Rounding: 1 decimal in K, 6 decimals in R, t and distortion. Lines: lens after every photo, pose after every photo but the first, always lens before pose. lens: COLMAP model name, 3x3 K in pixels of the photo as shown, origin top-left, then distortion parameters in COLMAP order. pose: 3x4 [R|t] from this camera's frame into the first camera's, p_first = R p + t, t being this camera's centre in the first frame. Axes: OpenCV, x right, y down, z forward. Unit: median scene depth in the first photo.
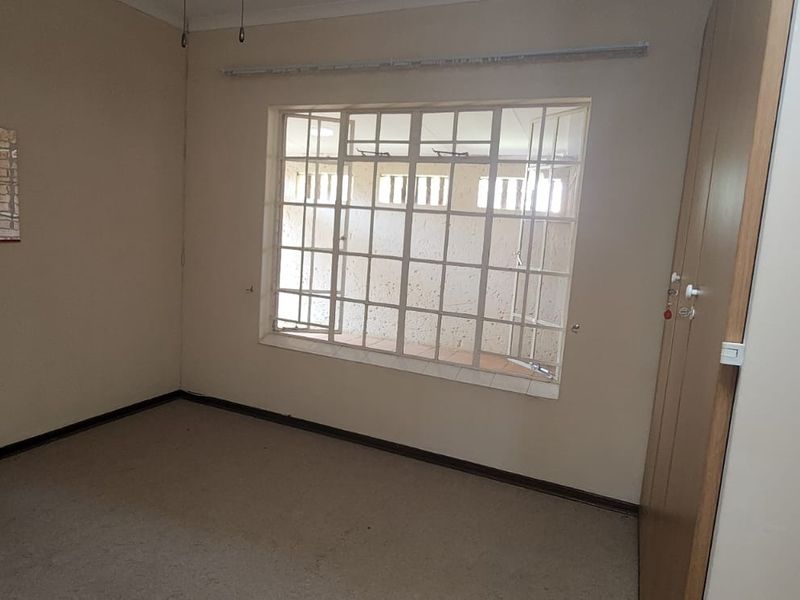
lens RADIAL K [[528.1, 0, 400.8], [0, 528.1, 299.9], [0, 0, 1]] dist [0.004326, 0.001200]
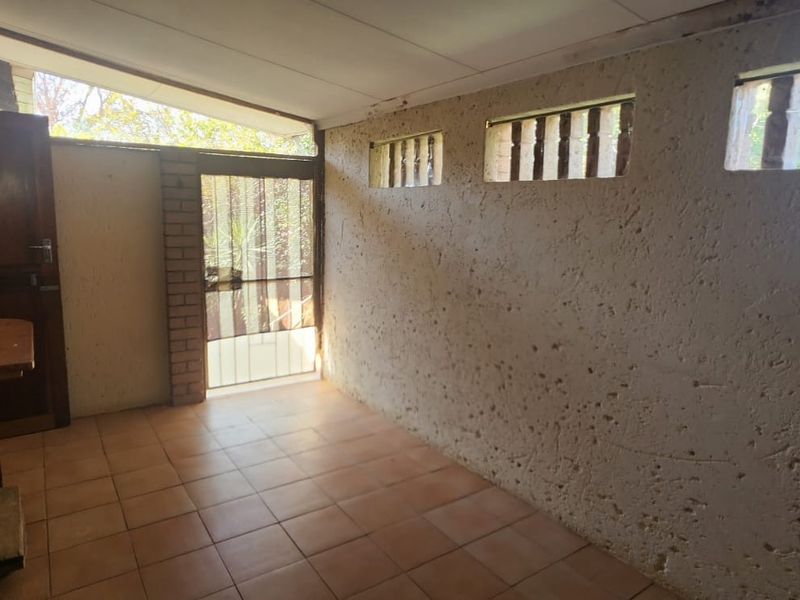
lens RADIAL K [[528.1, 0, 398.7], [0, 528.1, 298.7], [0, 0, 1]] dist [0.004326, 0.001200]
pose [[0.851646, 0.023734, -0.523580, 0.135039], [-0.014484, 0.999658, 0.021757, -0.094964], [0.523917, -0.010946, 0.851699, 0.575317]]
